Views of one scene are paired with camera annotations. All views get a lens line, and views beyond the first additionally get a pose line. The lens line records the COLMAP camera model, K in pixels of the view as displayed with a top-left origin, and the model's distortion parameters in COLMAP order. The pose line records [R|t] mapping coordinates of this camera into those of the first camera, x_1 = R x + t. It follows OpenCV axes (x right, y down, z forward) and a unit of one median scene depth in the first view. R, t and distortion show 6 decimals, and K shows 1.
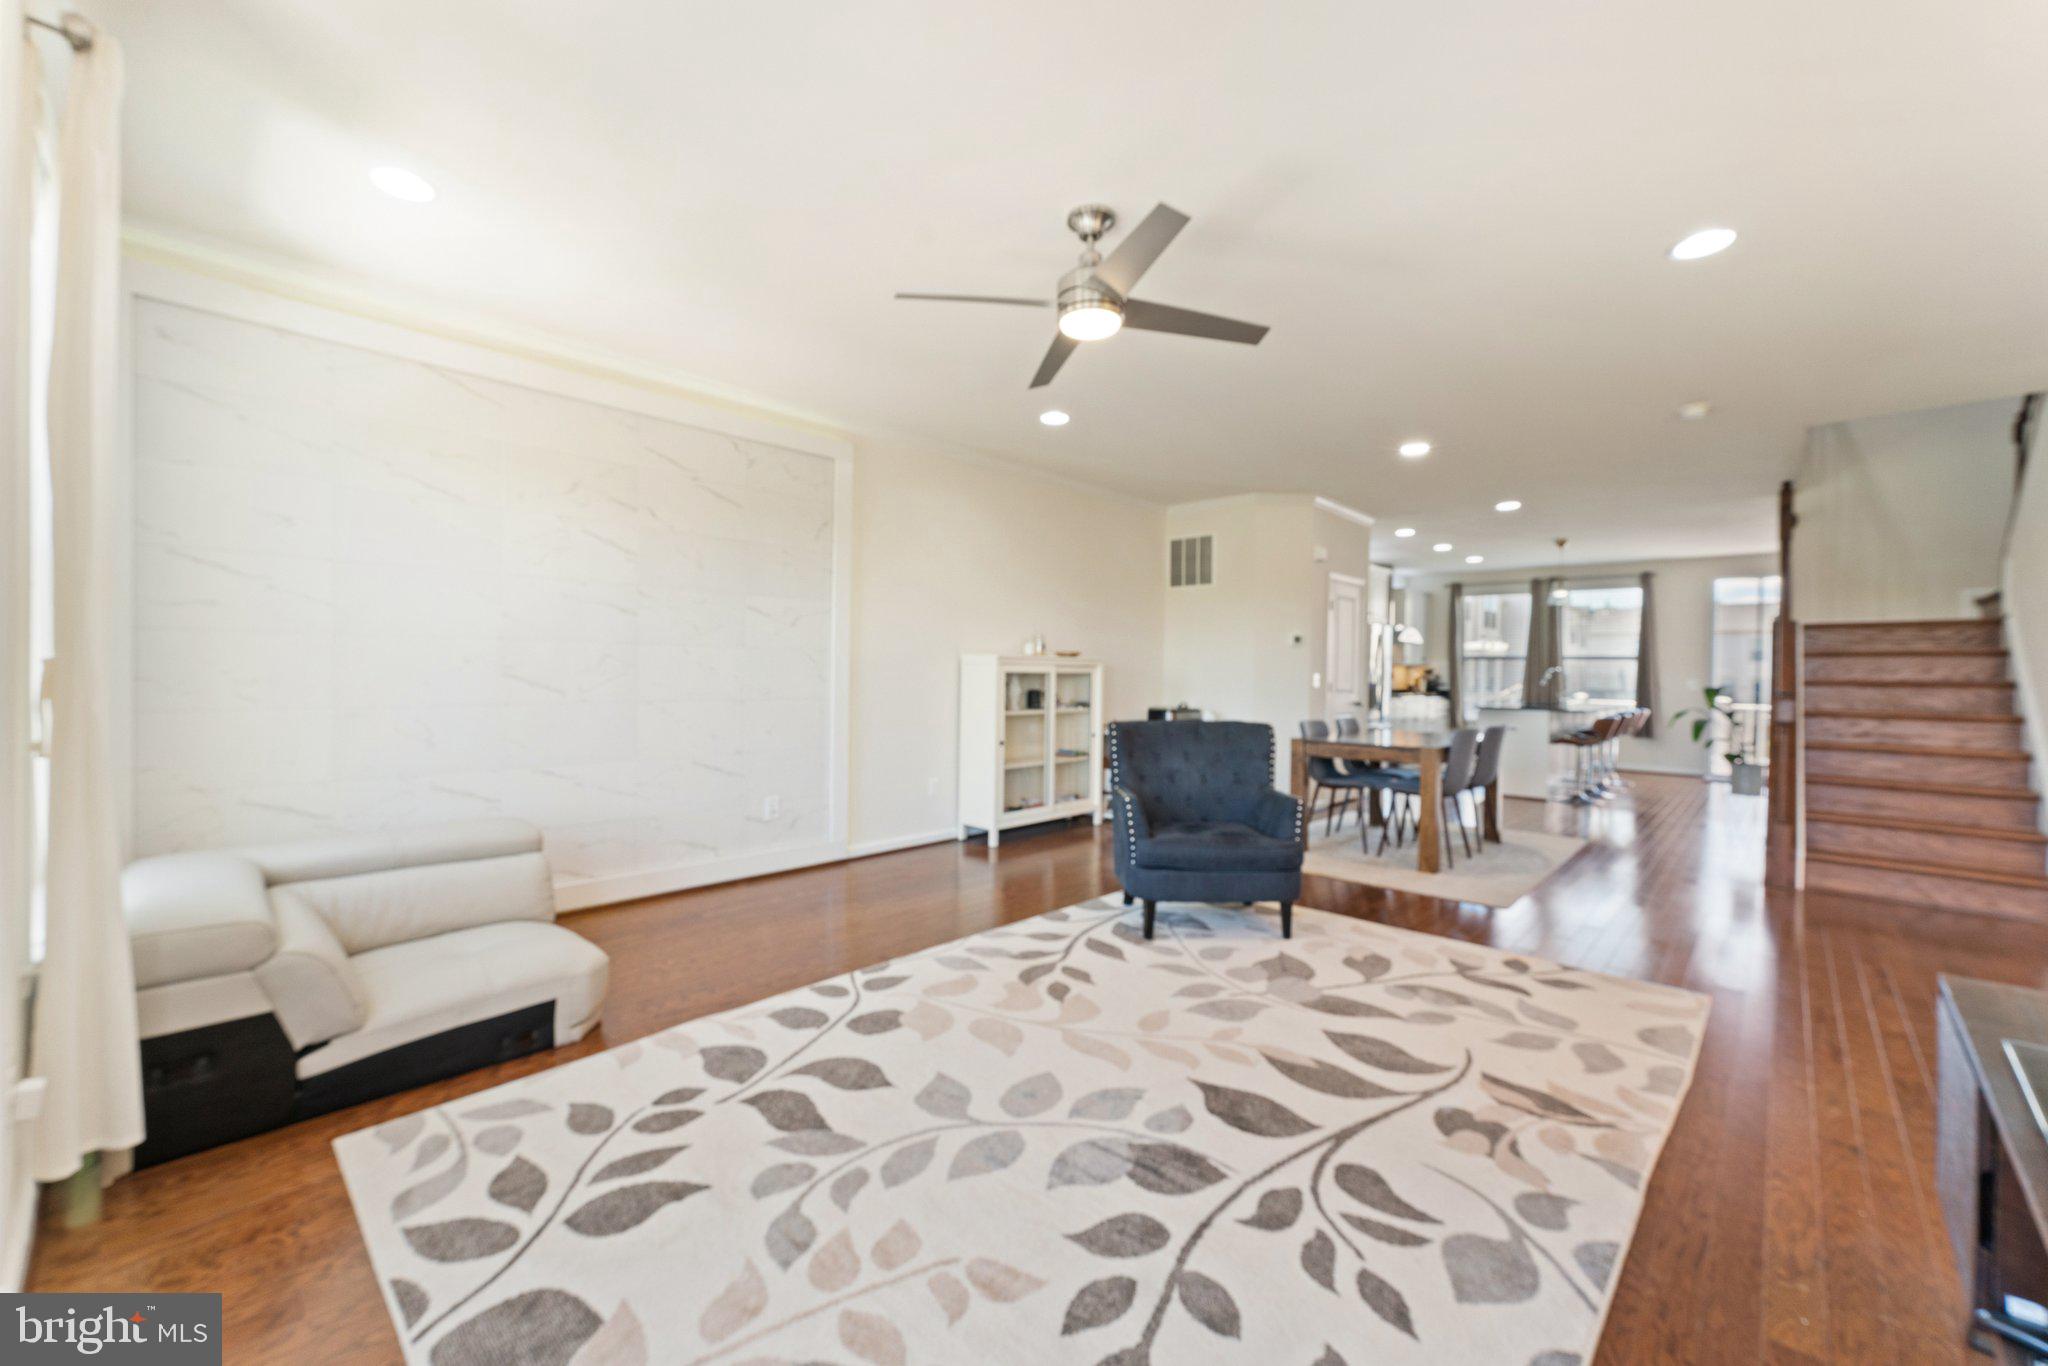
lens RADIAL K [[834.1, 0, 1017.2], [0, 834.1, 673.0], [0, 0, 1]] dist [-0.002643, 0.000710]
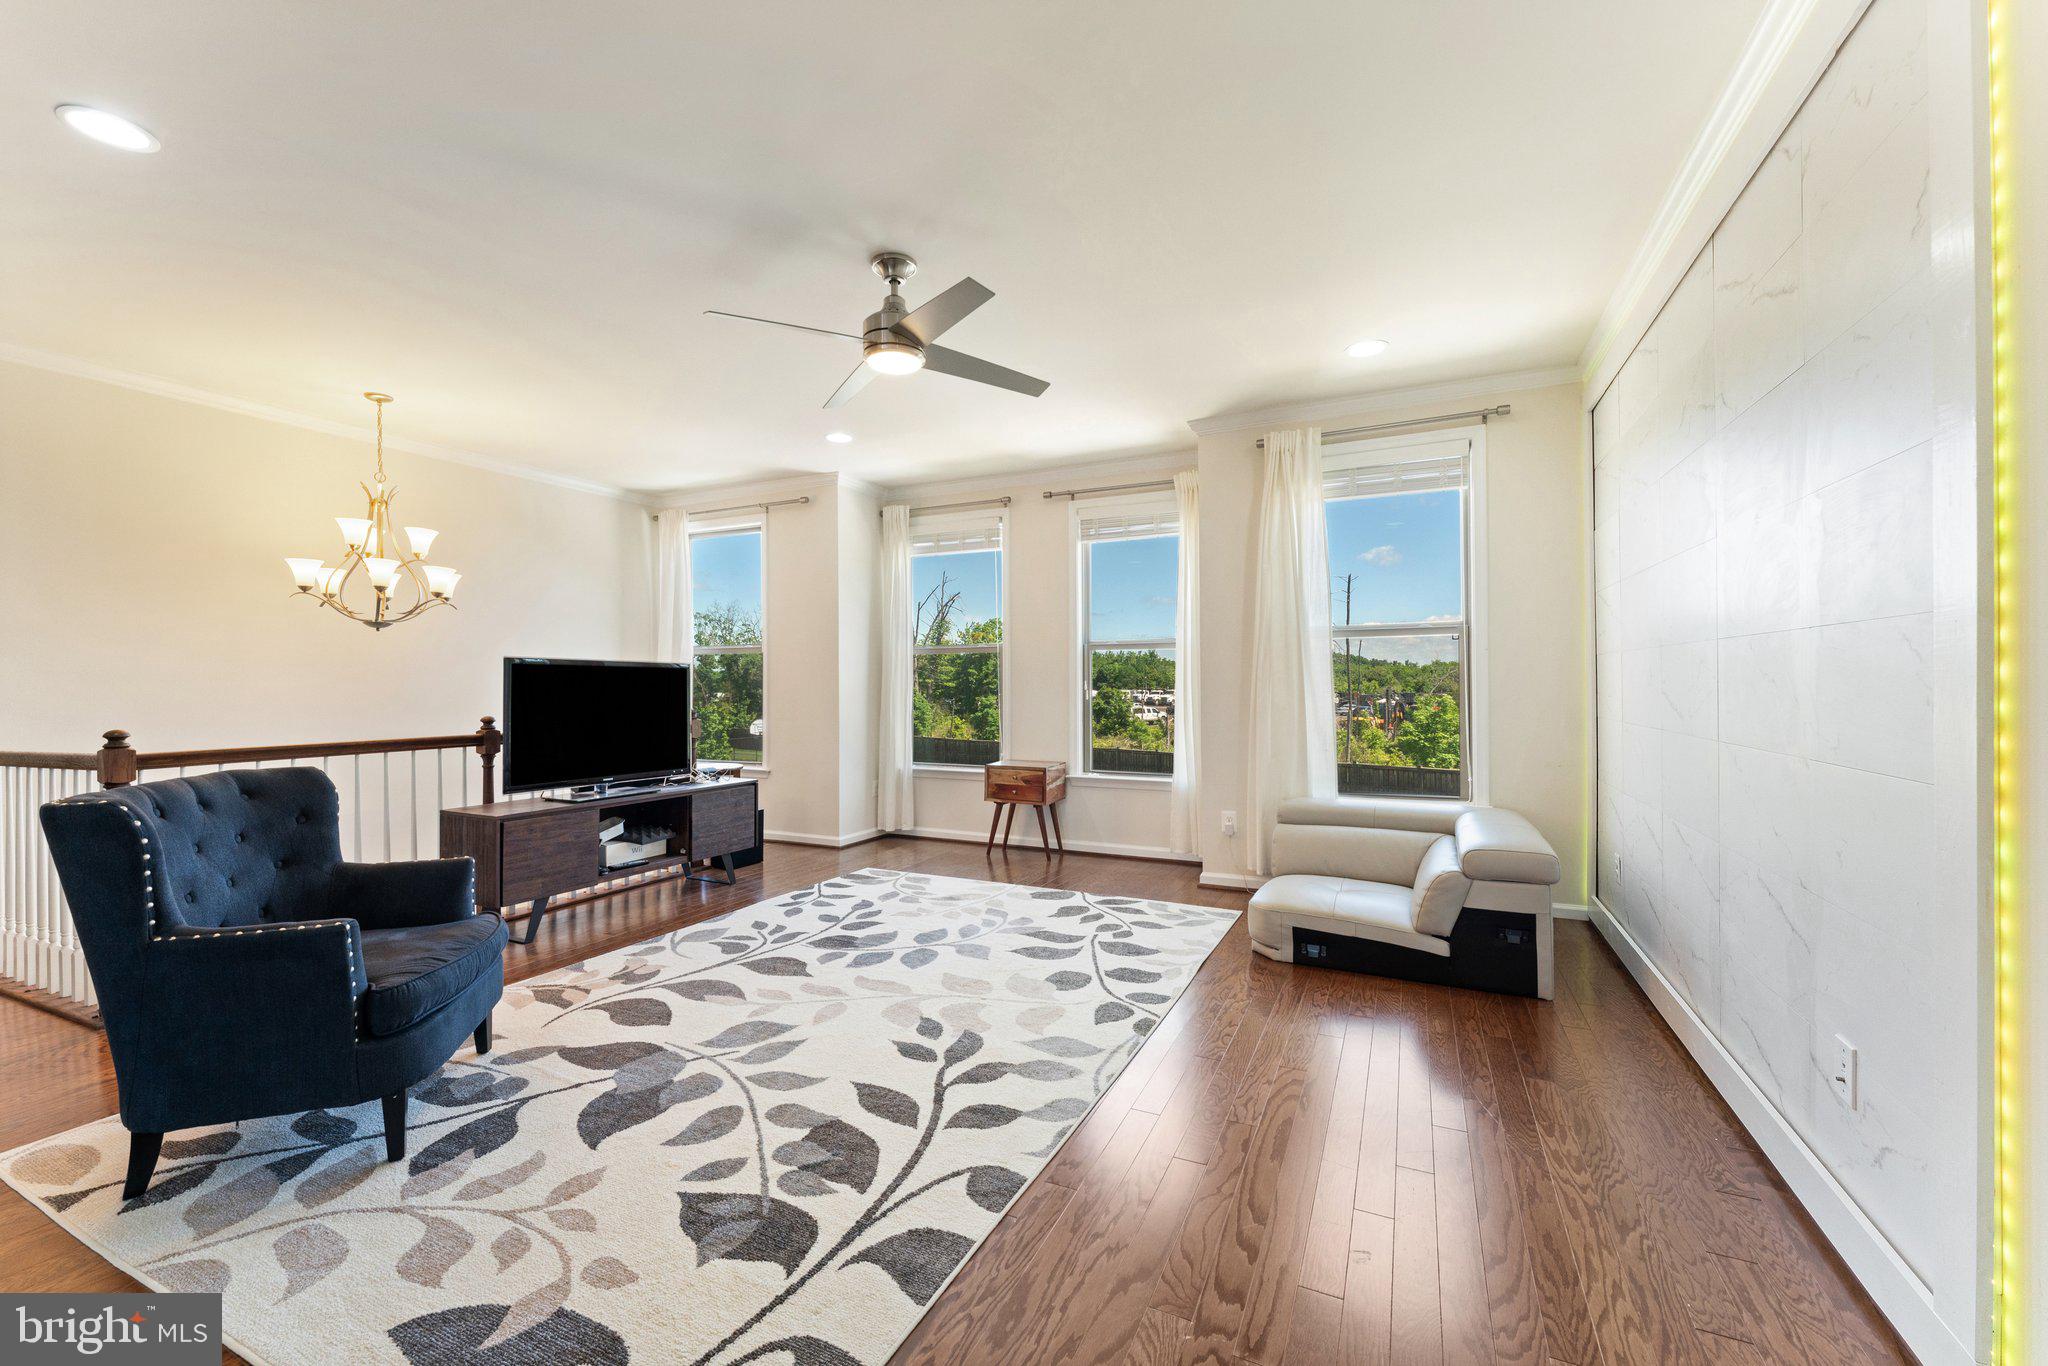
lens RADIAL K [[834.1, 0, 1026.0], [0, 834.1, 681.7], [0, 0, 1]] dist [-0.002643, 0.000710]
pose [[-0.949744, -0.007022, -0.312948, 0.311688], [-0.007149, 0.999974, -0.000740, -0.009162], [0.312945, 0.001535, -0.949770, 2.472012]]
